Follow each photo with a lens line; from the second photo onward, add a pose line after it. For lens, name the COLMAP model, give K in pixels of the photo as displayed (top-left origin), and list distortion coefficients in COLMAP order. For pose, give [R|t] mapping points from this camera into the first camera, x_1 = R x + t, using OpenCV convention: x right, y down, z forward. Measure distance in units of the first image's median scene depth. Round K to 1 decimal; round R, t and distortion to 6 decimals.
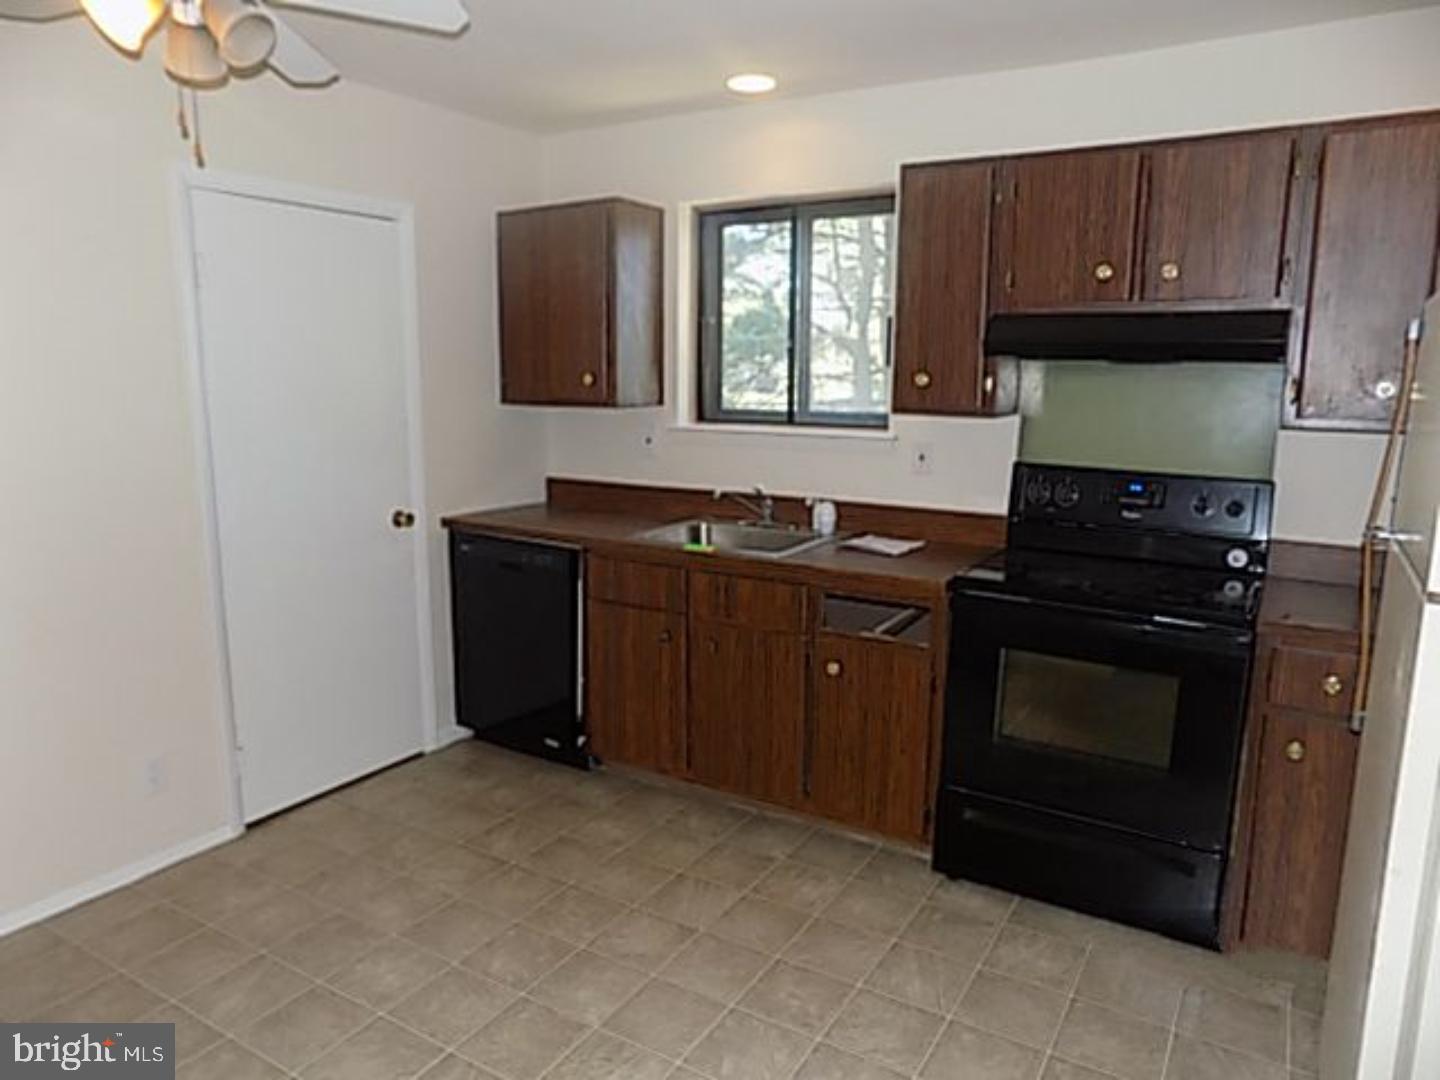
lens RADIAL K [[979.0, 0, 720.0], [0, 979.0, 540.0], [0, 0, 1]] dist [-0.106377, 0.175870]
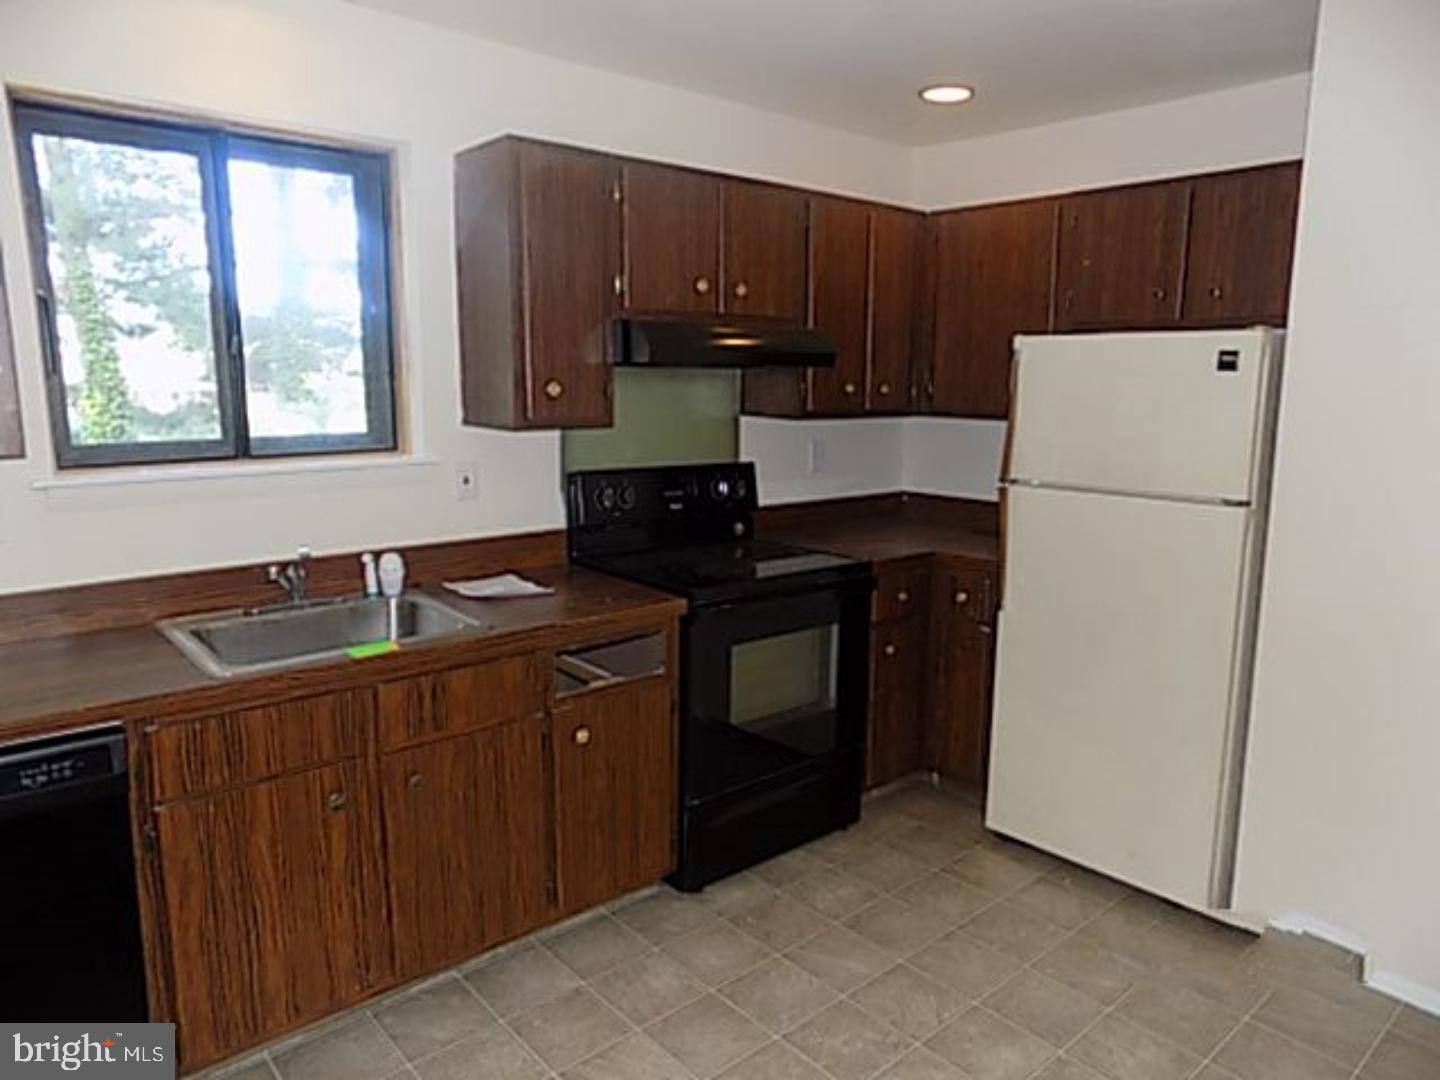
lens RADIAL K [[979.0, 0, 720.0], [0, 979.0, 540.0], [0, 0, 1]] dist [-0.106377, 0.175870]
pose [[0.292668, -0.167928, 0.941353, -0.572460], [0.160635, 0.979102, 0.124720, -0.111651], [-0.942625, 0.114713, 0.313527, 0.569964]]
